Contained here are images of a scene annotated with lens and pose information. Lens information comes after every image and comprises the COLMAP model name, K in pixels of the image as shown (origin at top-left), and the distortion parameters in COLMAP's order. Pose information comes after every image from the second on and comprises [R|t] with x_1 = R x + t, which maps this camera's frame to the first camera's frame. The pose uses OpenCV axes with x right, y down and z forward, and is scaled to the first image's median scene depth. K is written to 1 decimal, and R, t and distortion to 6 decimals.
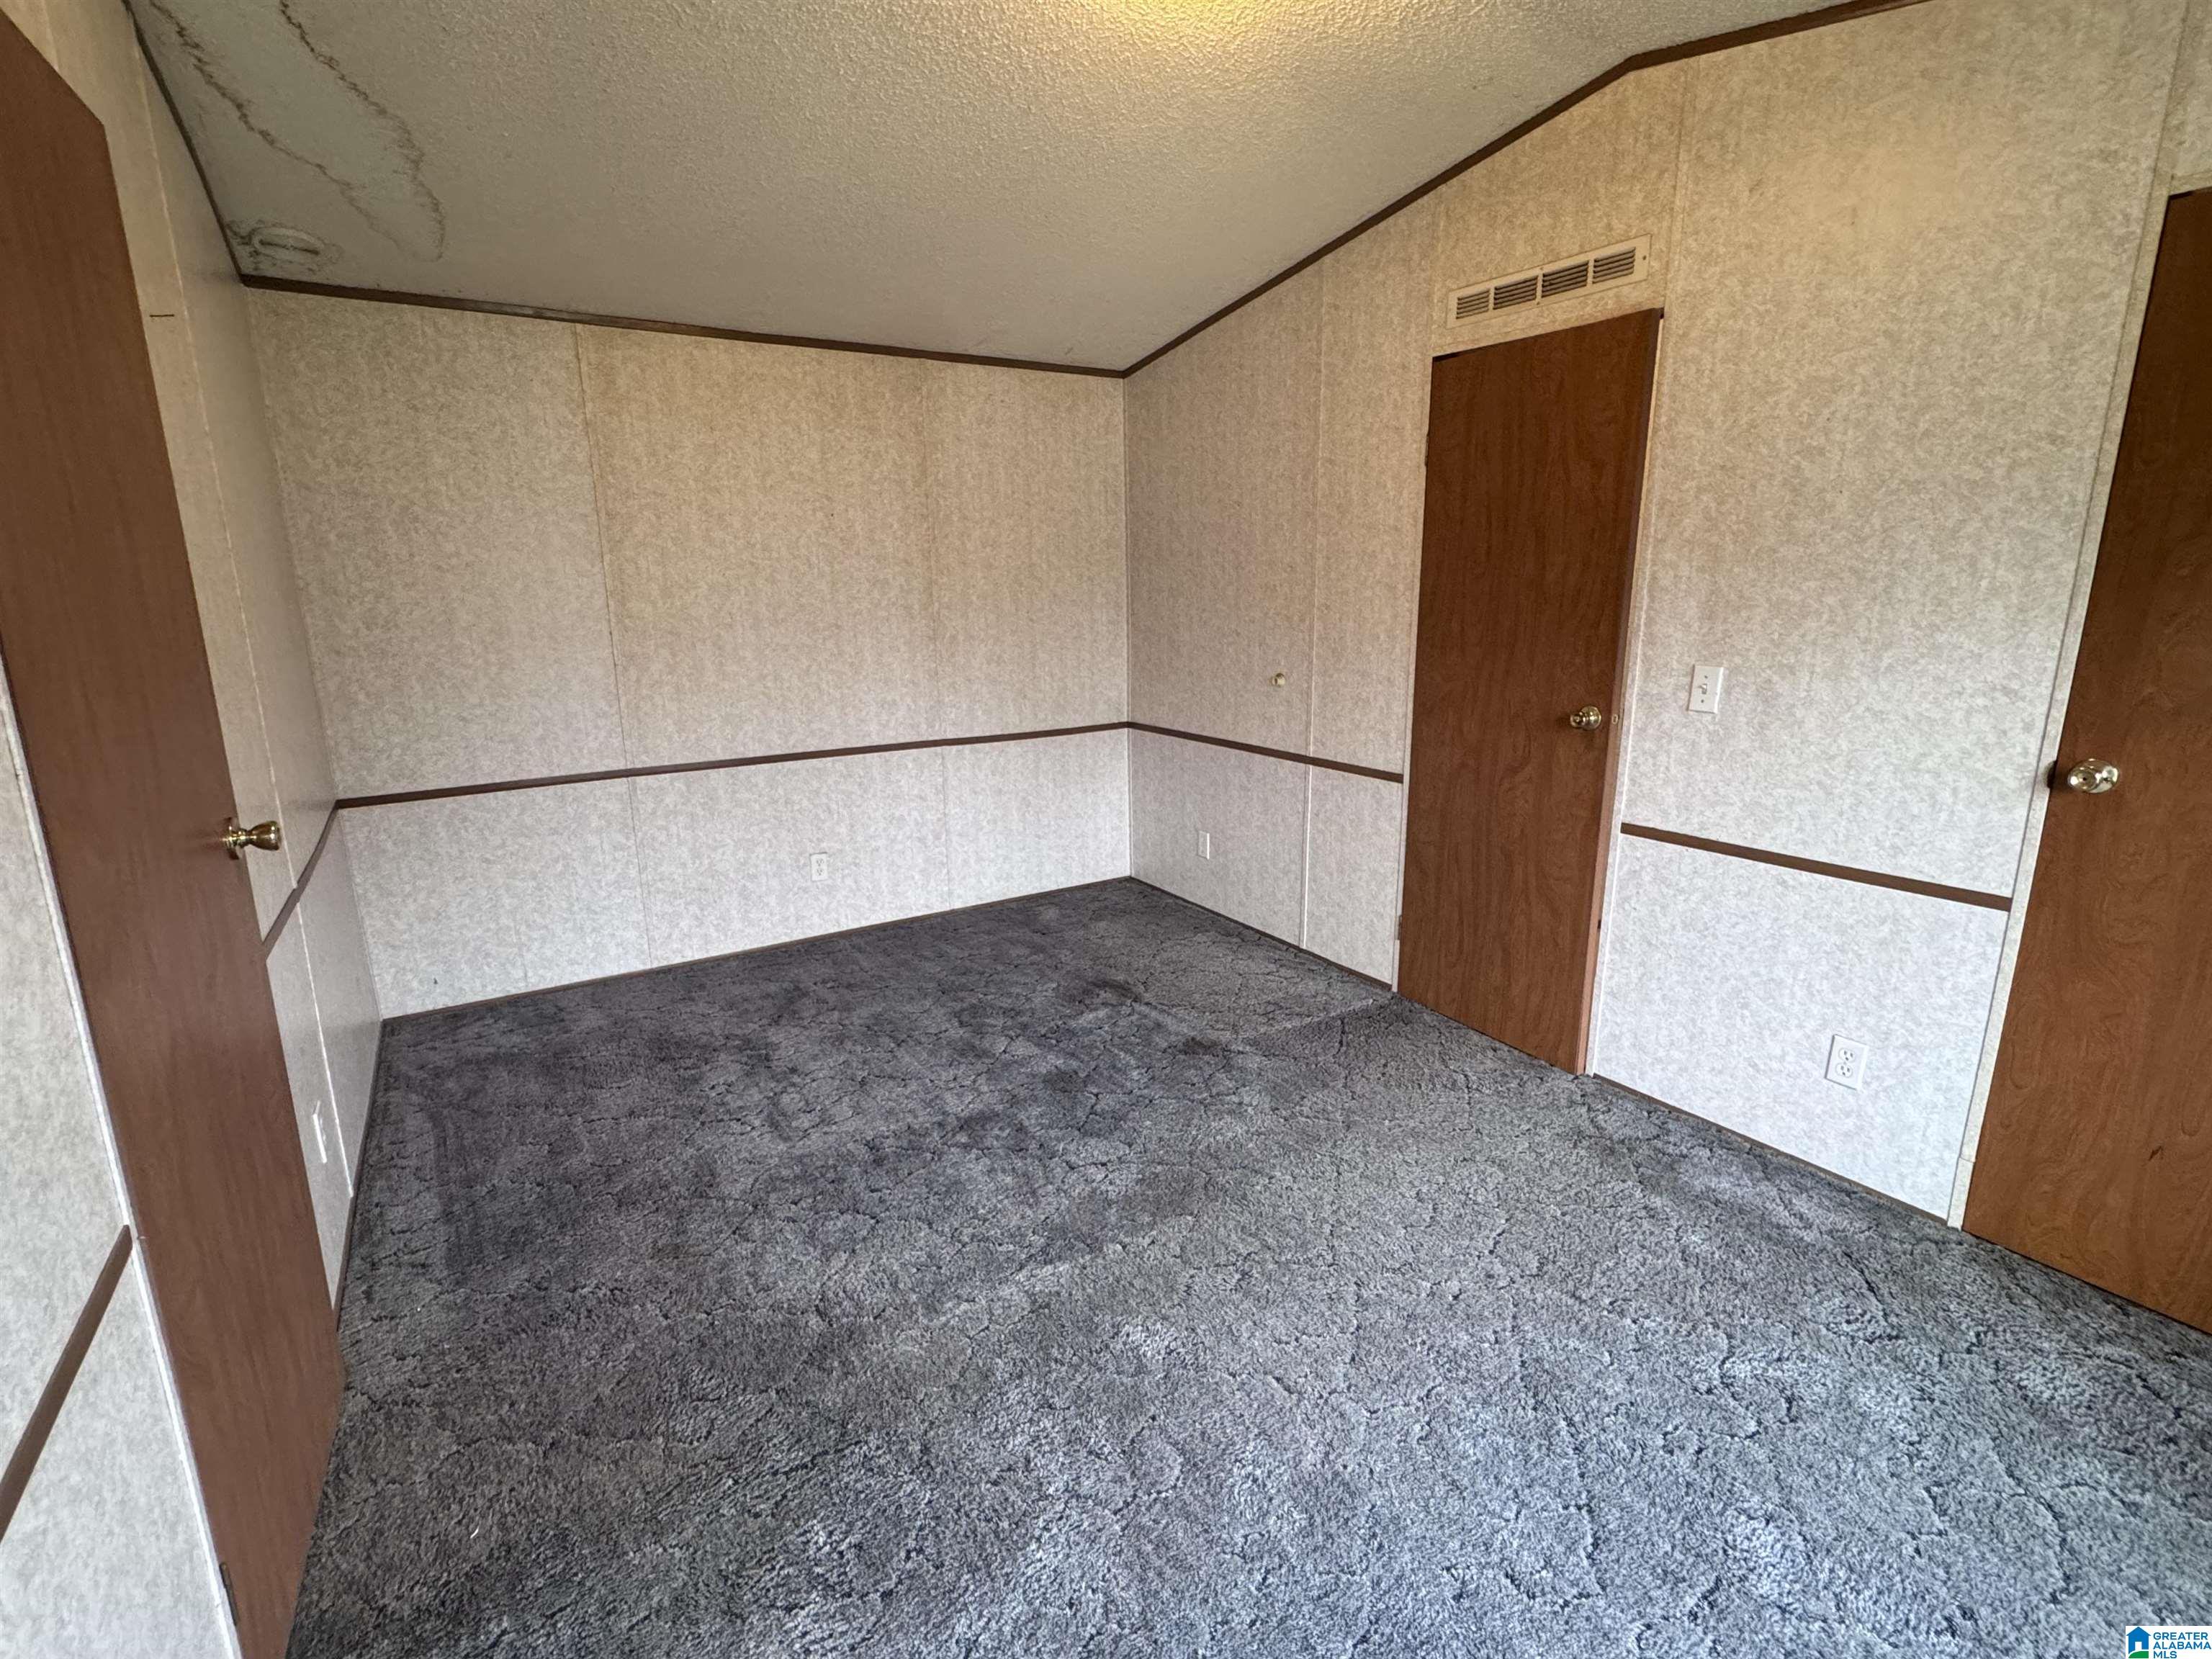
lens RADIAL K [[1035.7, 0, 1106.0], [0, 1035.7, 829.5], [0, 0, 1]] dist [-0.000028, -0.000241]
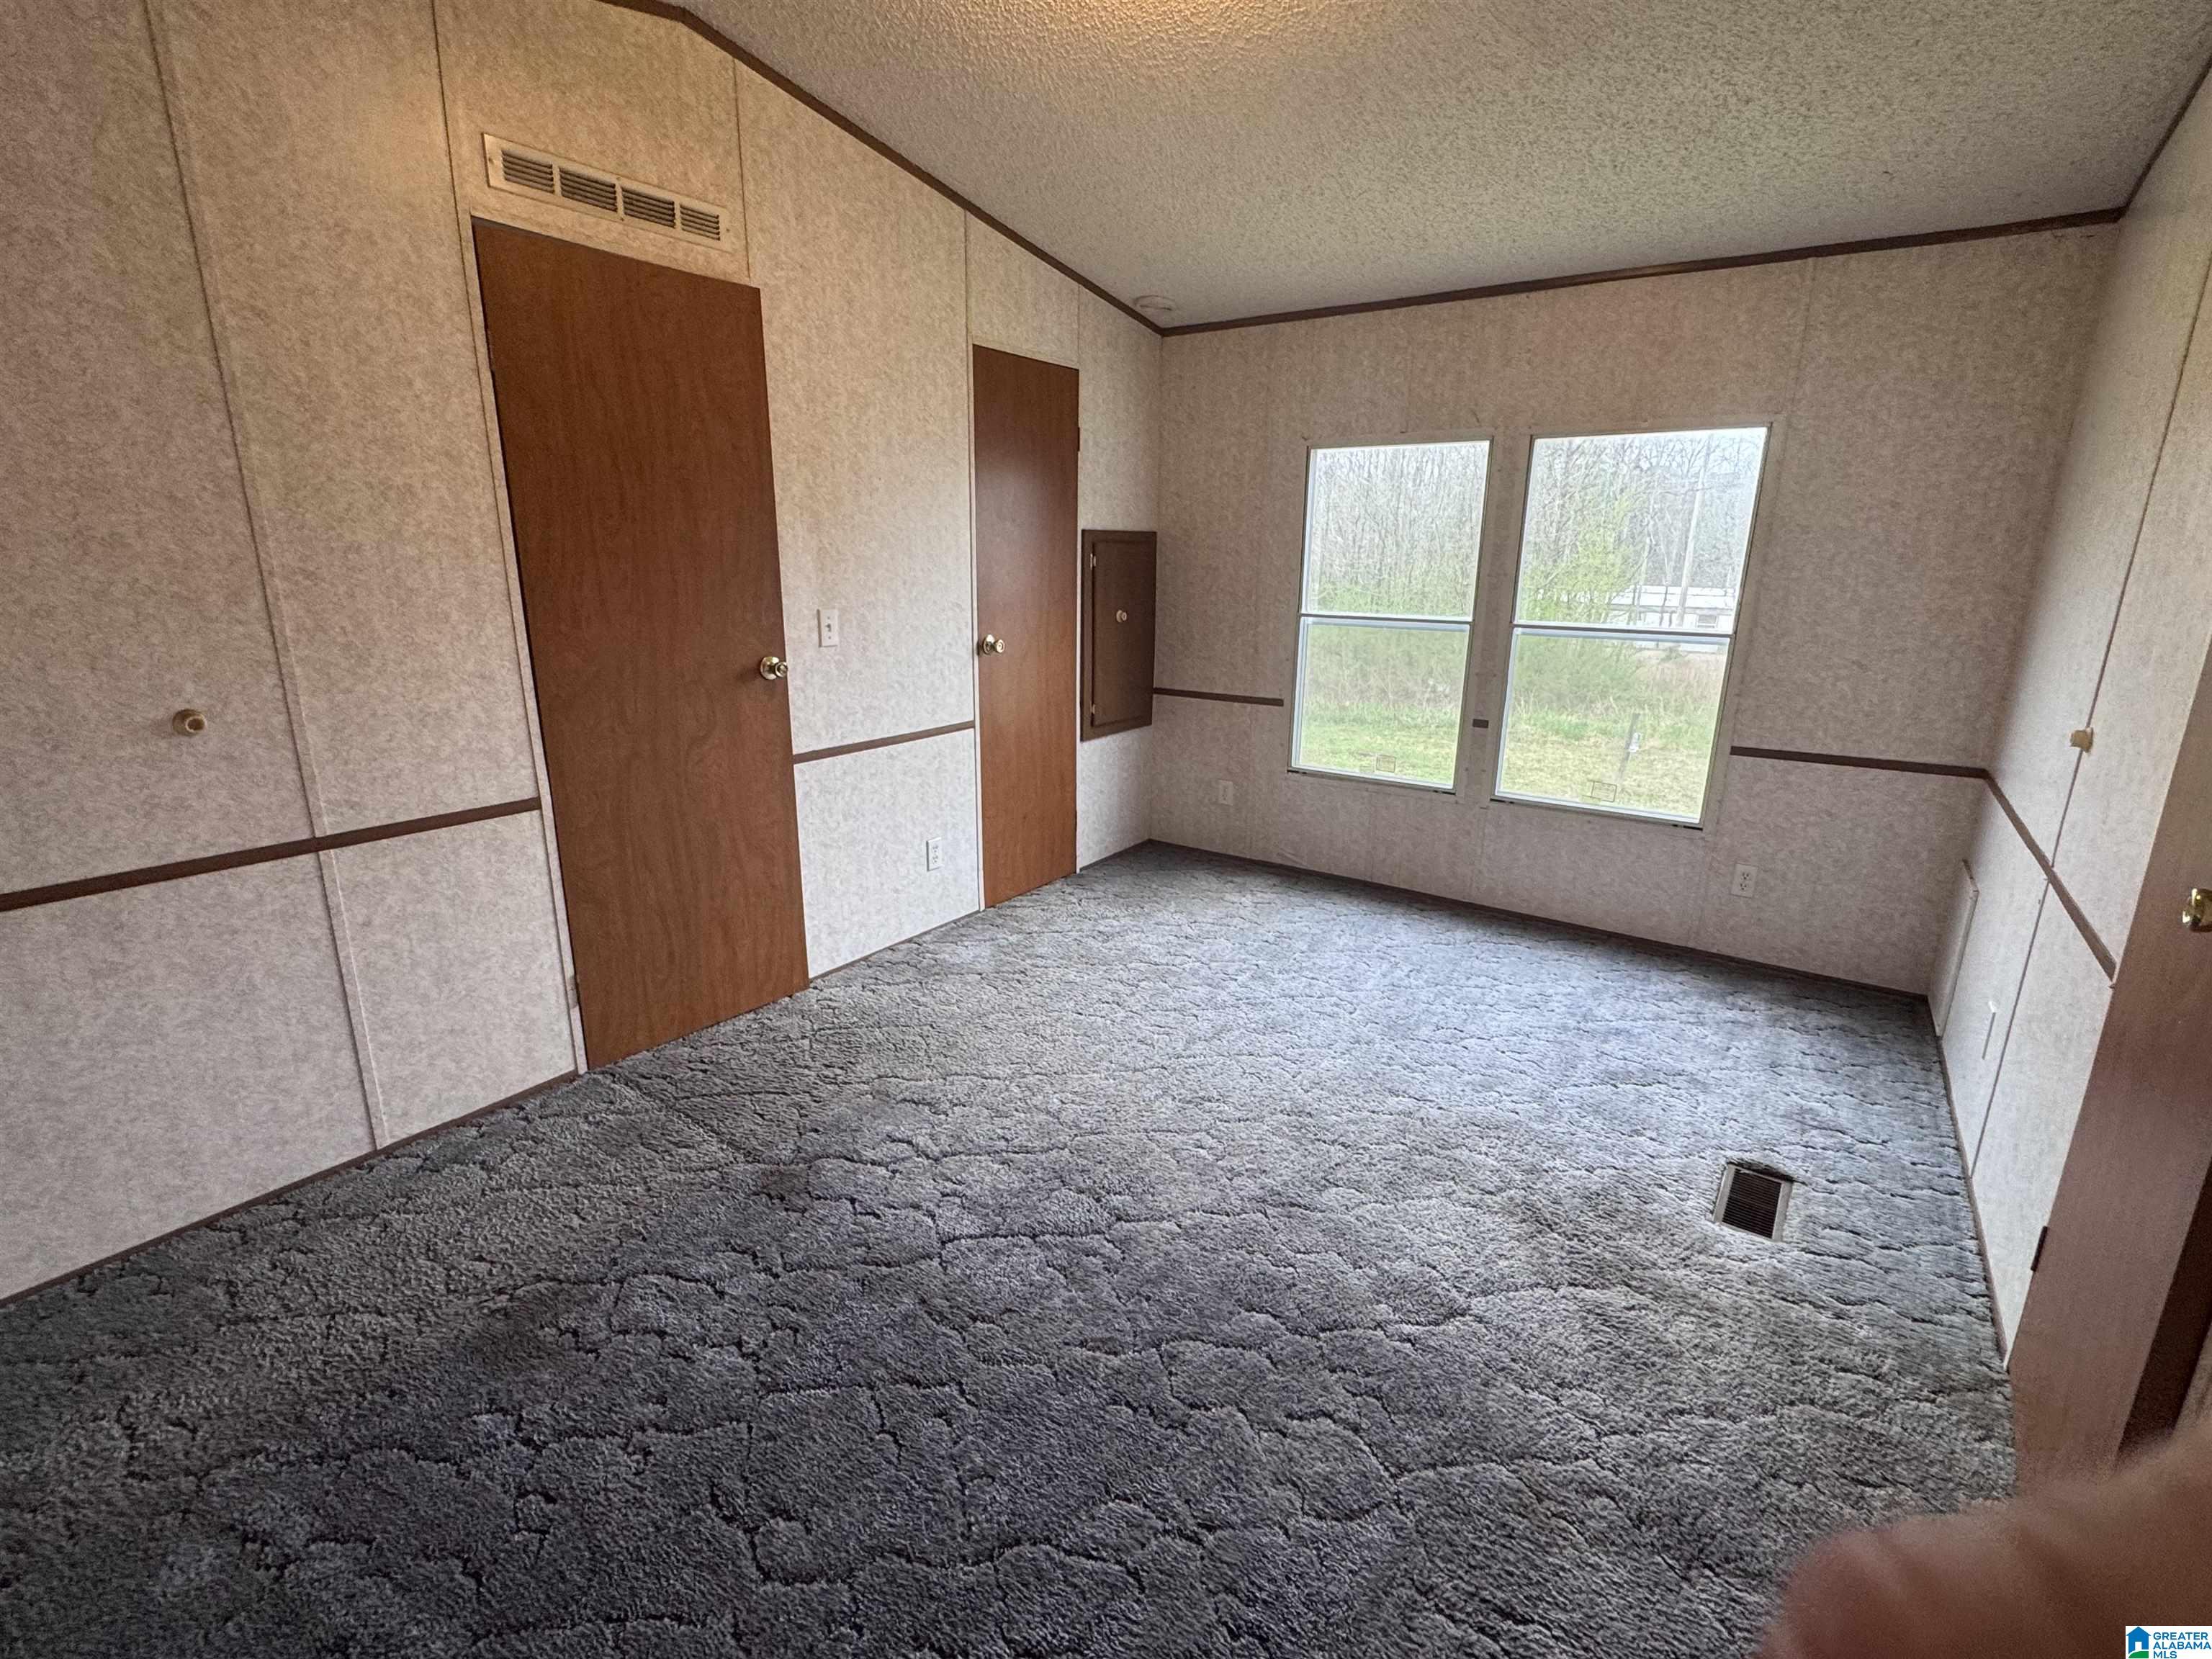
lens RADIAL K [[1025.0, 0, 1108.9], [0, 1025.0, 819.1], [0, 0, 1]] dist [0.001808, 0.000327]
pose [[-0.385528, -0.238856, 0.891244, -0.645820], [0.201678, 0.920743, 0.334003, -0.246187], [-0.900386, 0.308512, -0.306800, 1.055303]]
